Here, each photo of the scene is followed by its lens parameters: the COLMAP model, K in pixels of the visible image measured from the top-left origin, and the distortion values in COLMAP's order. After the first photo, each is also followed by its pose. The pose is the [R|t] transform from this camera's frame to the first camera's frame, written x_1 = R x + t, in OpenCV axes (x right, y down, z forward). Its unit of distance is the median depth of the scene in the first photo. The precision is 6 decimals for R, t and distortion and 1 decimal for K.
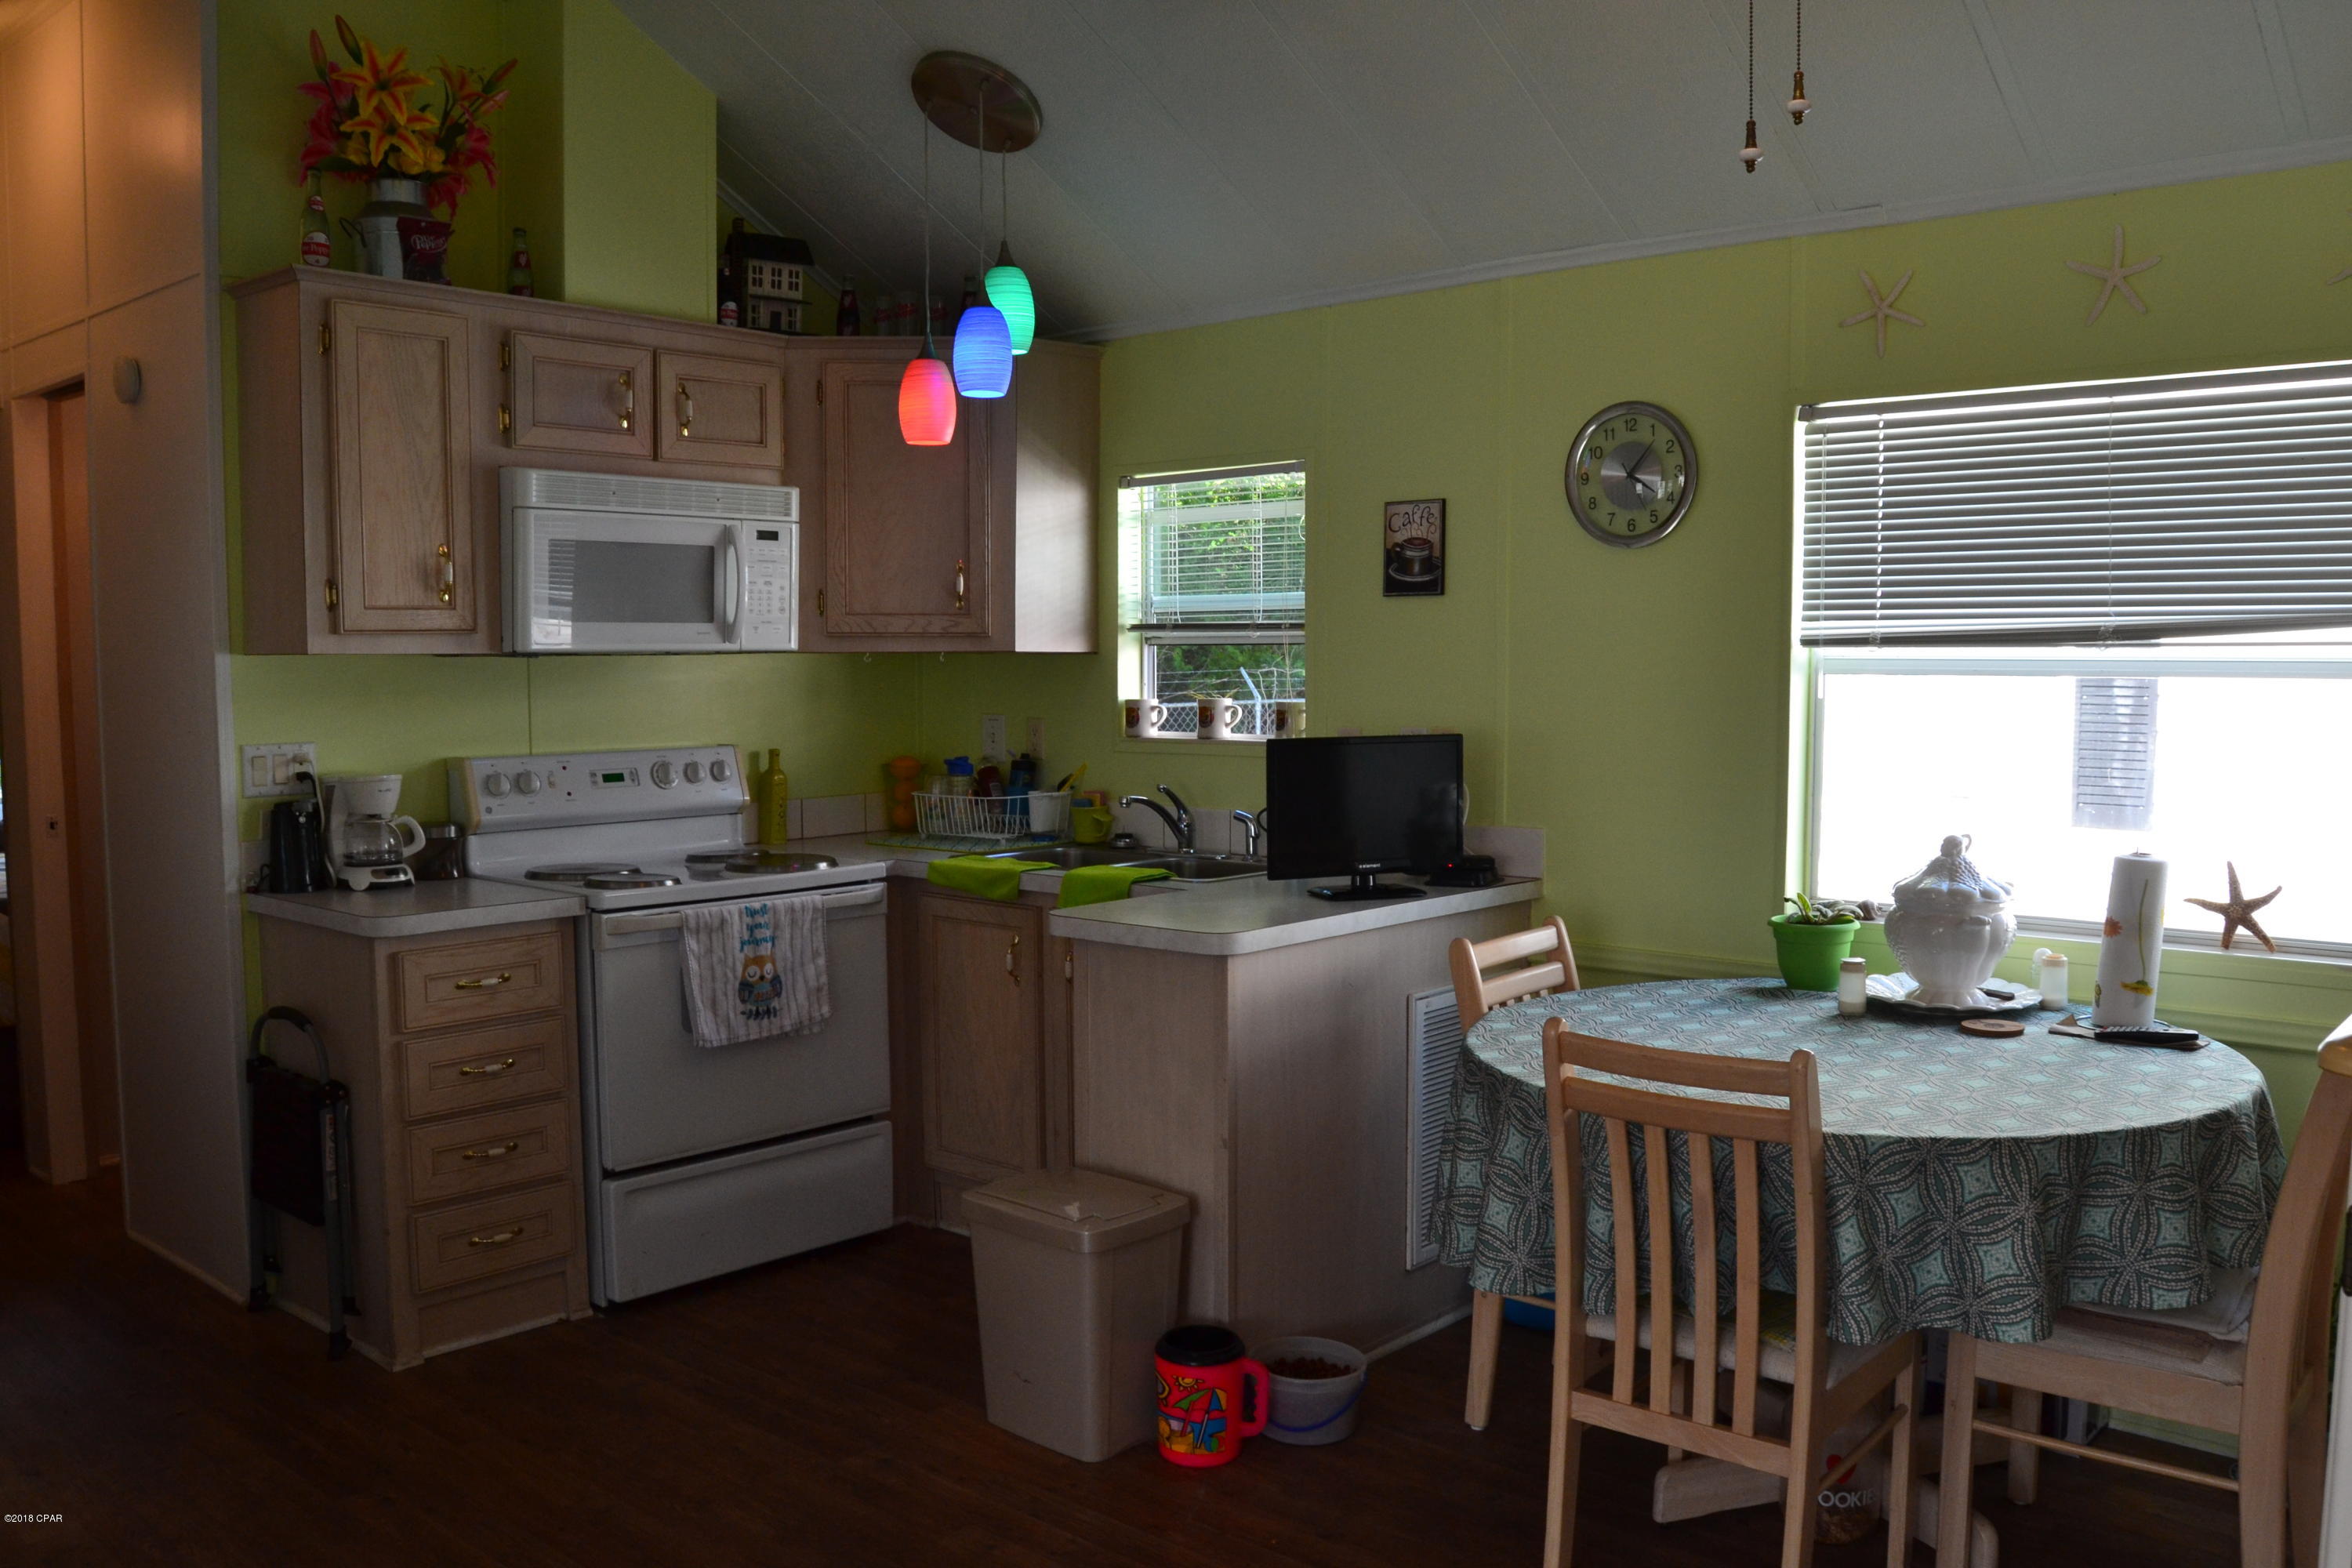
lens RADIAL K [[1879.0, 0, 1176.0], [0, 1879.0, 784.0], [0, 0, 1]] dist [-0.099481, 0.014909]
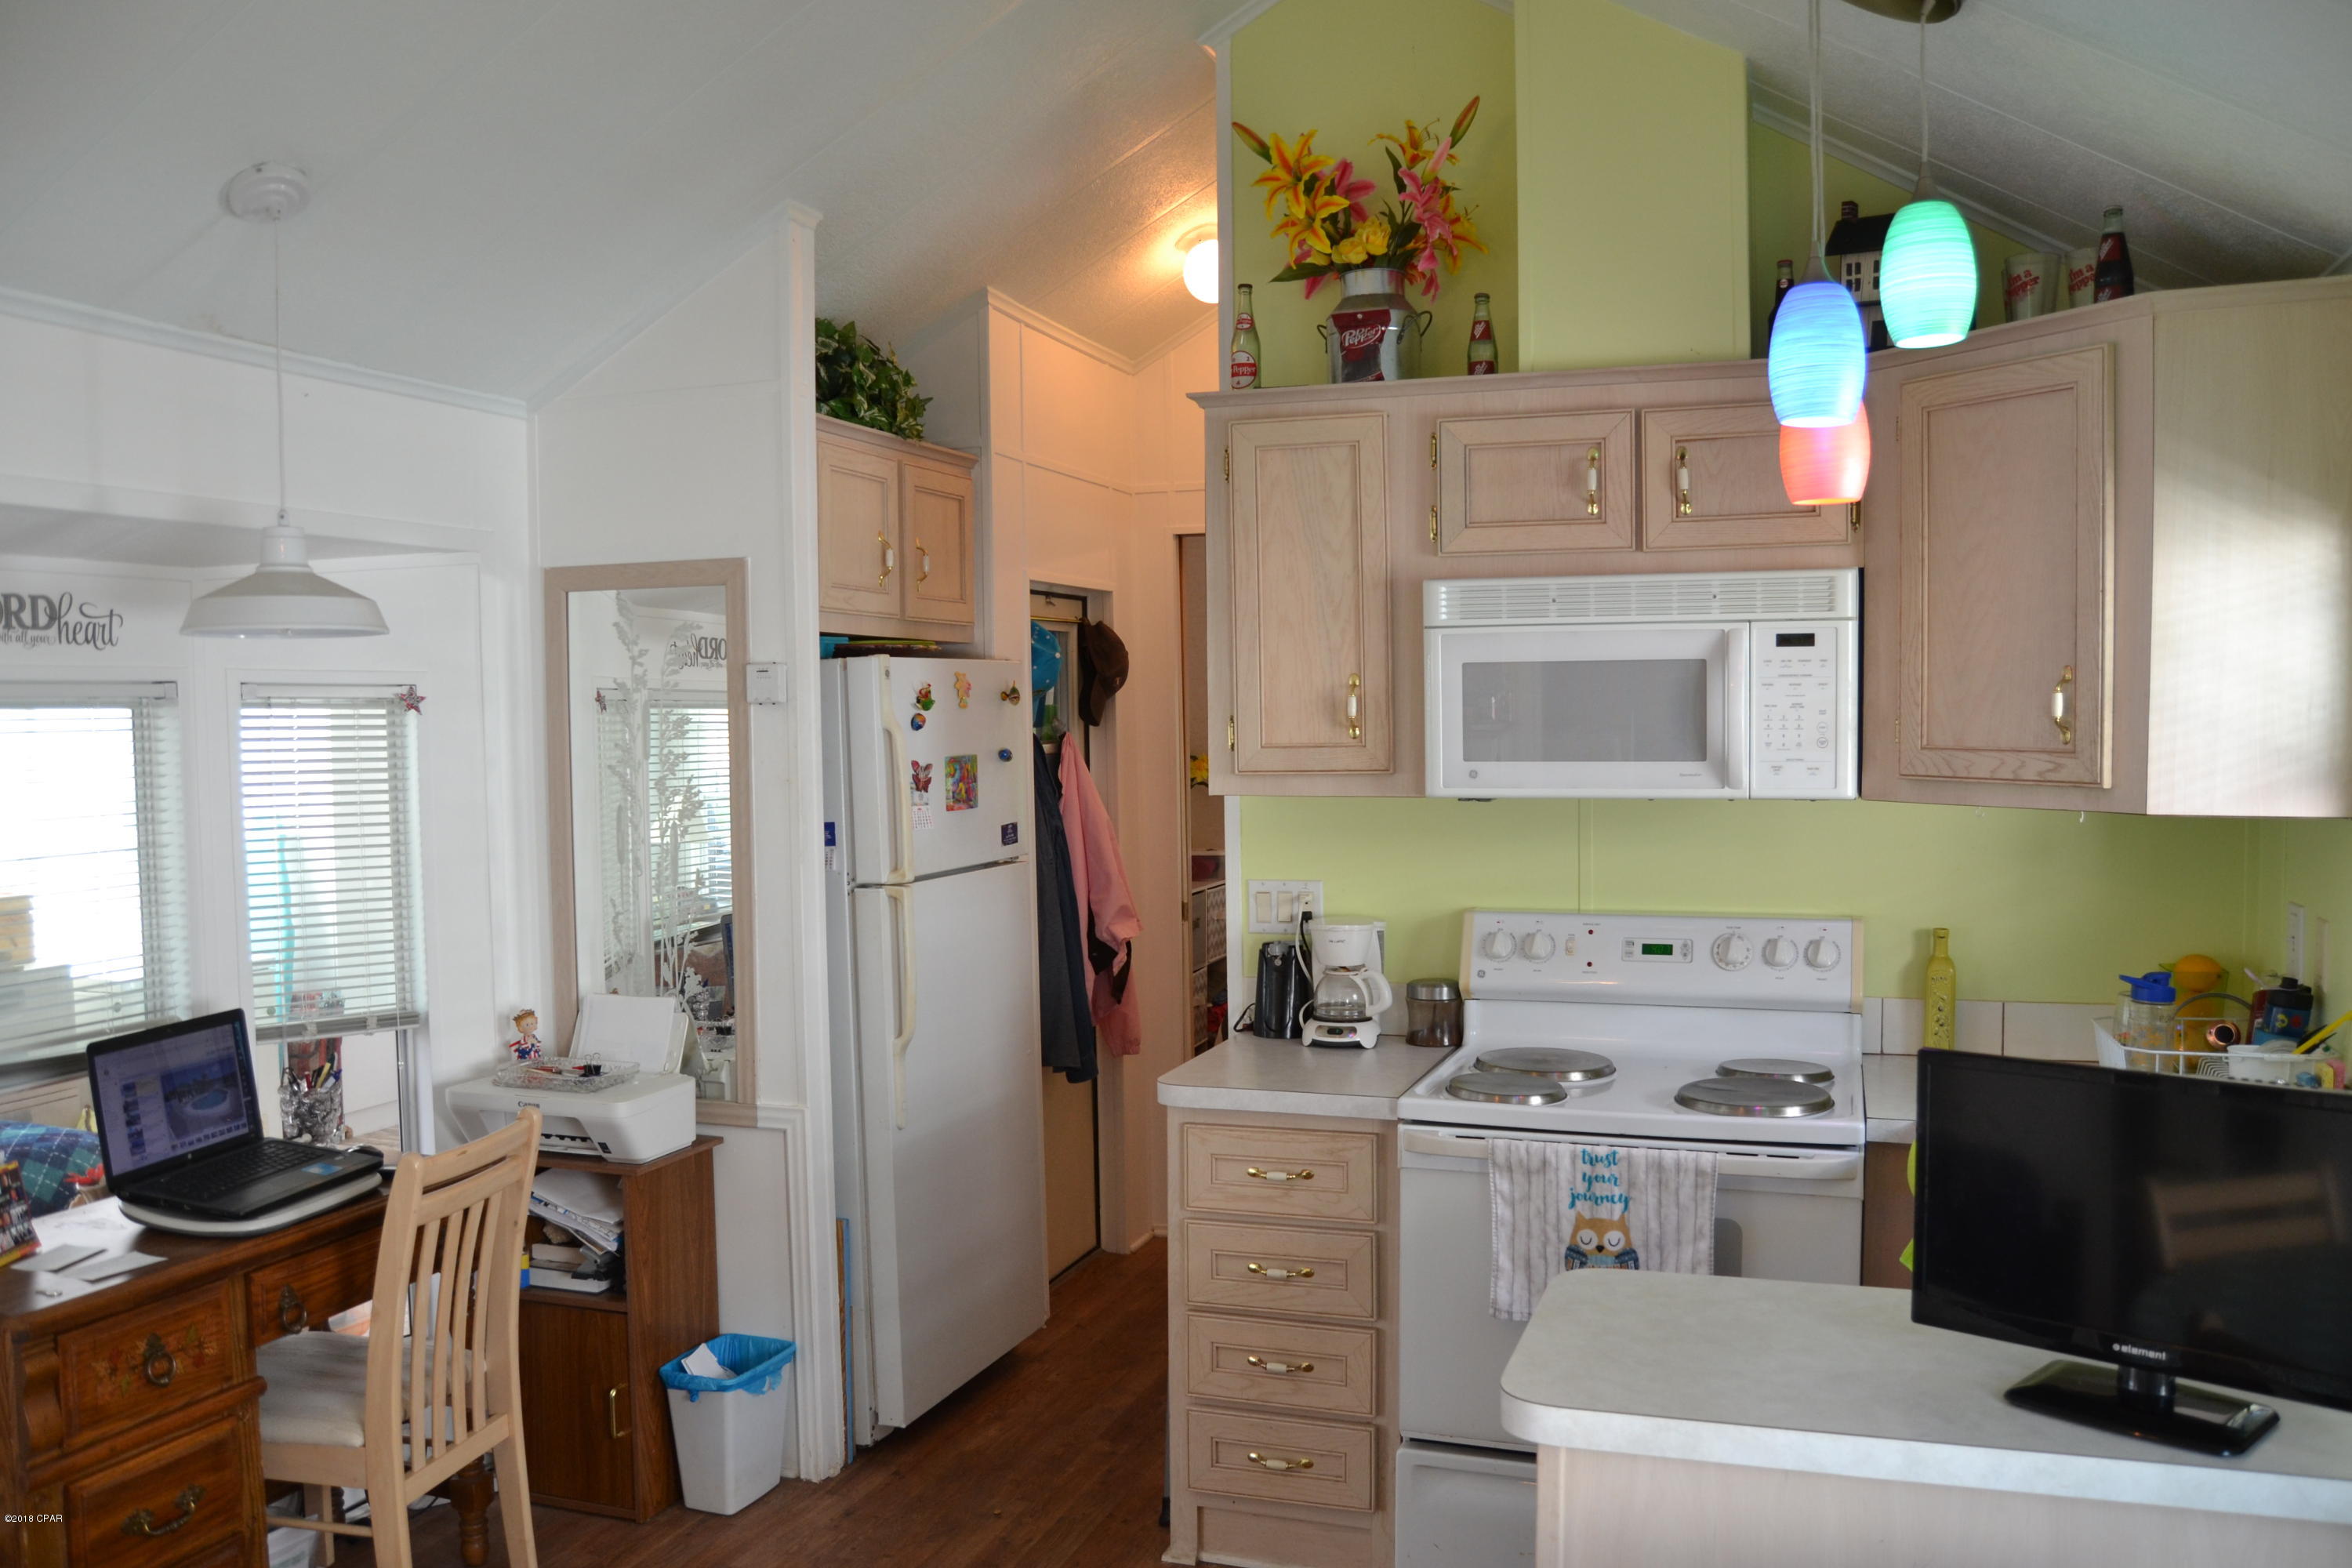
lens RADIAL K [[1879.0, 0, 1176.0], [0, 1879.0, 784.0], [0, 0, 1]] dist [-0.099481, 0.014909]
pose [[0.382420, 0.034772, -0.923334, 0.384484], [-0.056101, 0.998322, 0.014361, -0.080603], [0.922284, 0.046308, 0.383729, 0.547749]]
